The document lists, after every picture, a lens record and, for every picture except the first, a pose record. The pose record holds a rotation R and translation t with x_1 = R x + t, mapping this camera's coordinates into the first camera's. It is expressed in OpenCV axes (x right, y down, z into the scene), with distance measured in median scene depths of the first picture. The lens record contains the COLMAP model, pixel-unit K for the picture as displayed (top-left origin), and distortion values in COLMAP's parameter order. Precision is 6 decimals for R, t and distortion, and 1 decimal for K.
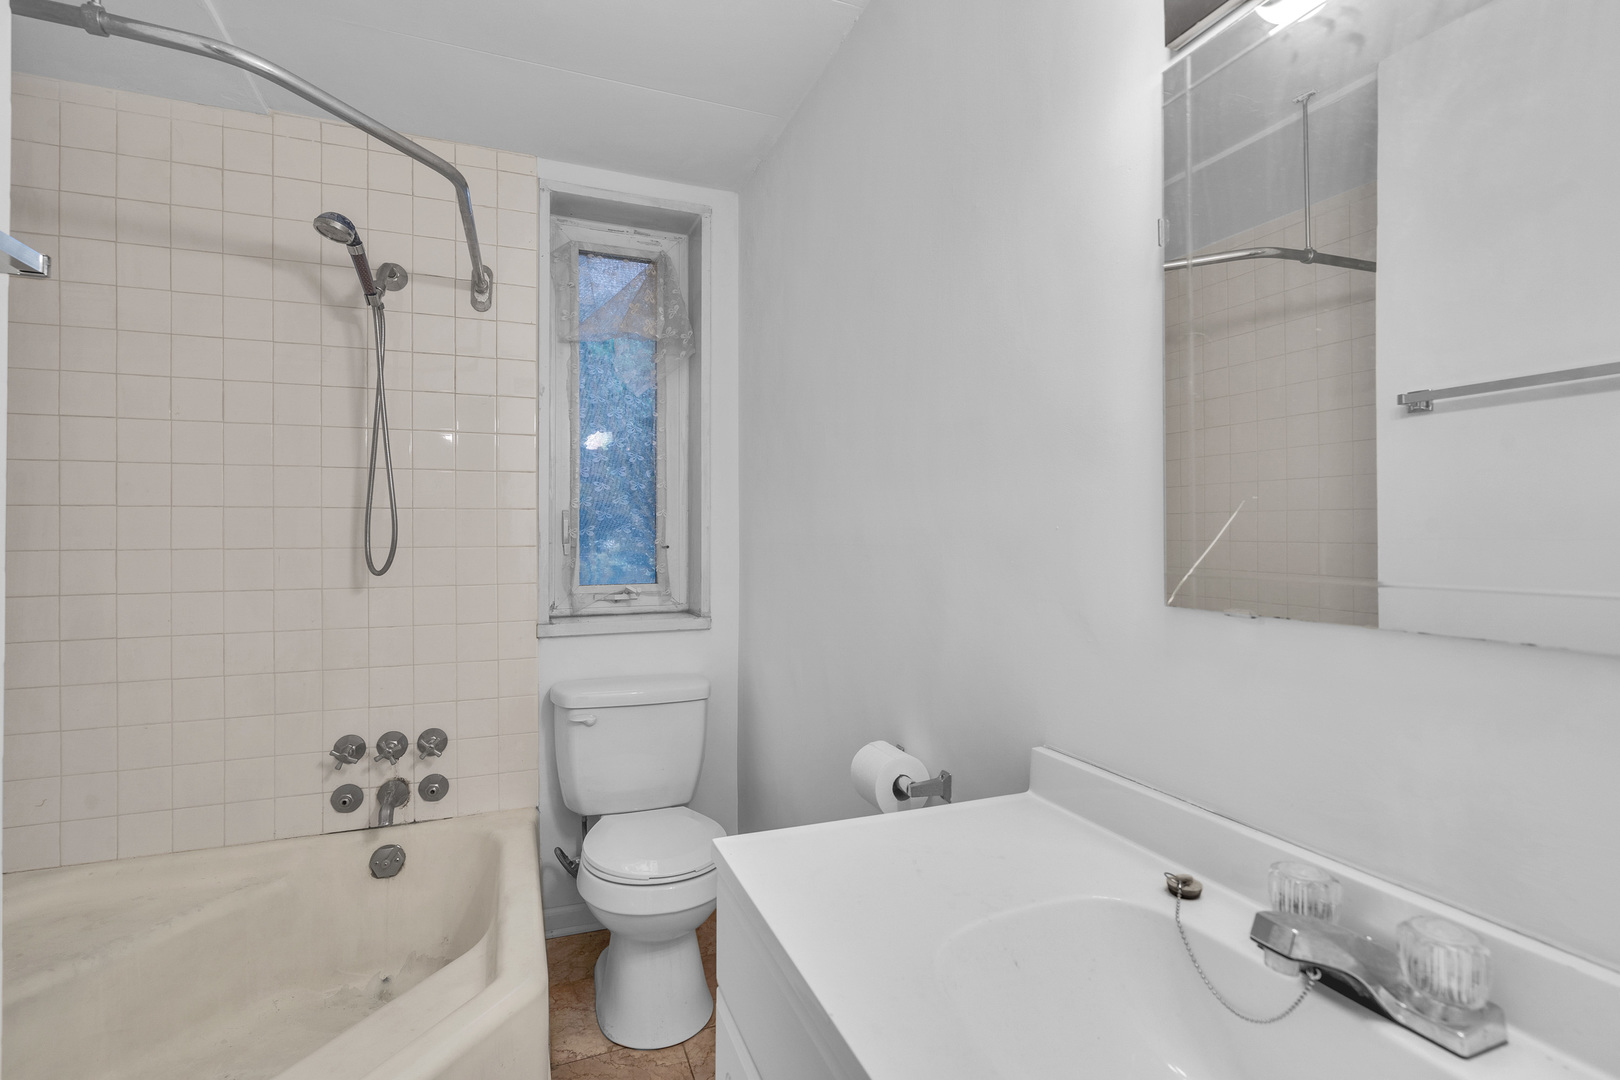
lens RADIAL K [[748.8, 0, 805.2], [0, 748.8, 529.1], [0, 0, 1]] dist [-0.001292, 0.000007]
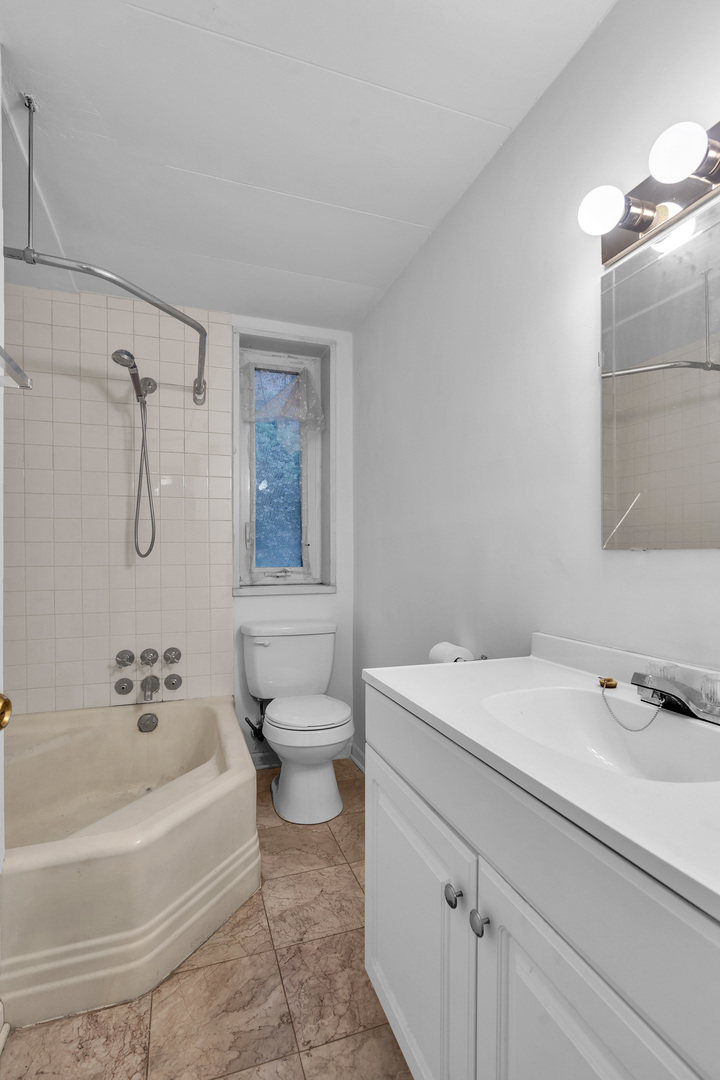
lens RADIAL K [[513.0, 0, 332.1], [0, 513.0, 525.5], [0, 0, 1]] dist [-0.000097, 0.000052]
pose [[0.995548, 0.011649, -0.093534, -0.032394], [-0.016298, 0.998661, -0.049092, 0.041932], [0.092837, 0.050398, 0.994405, -0.139510]]
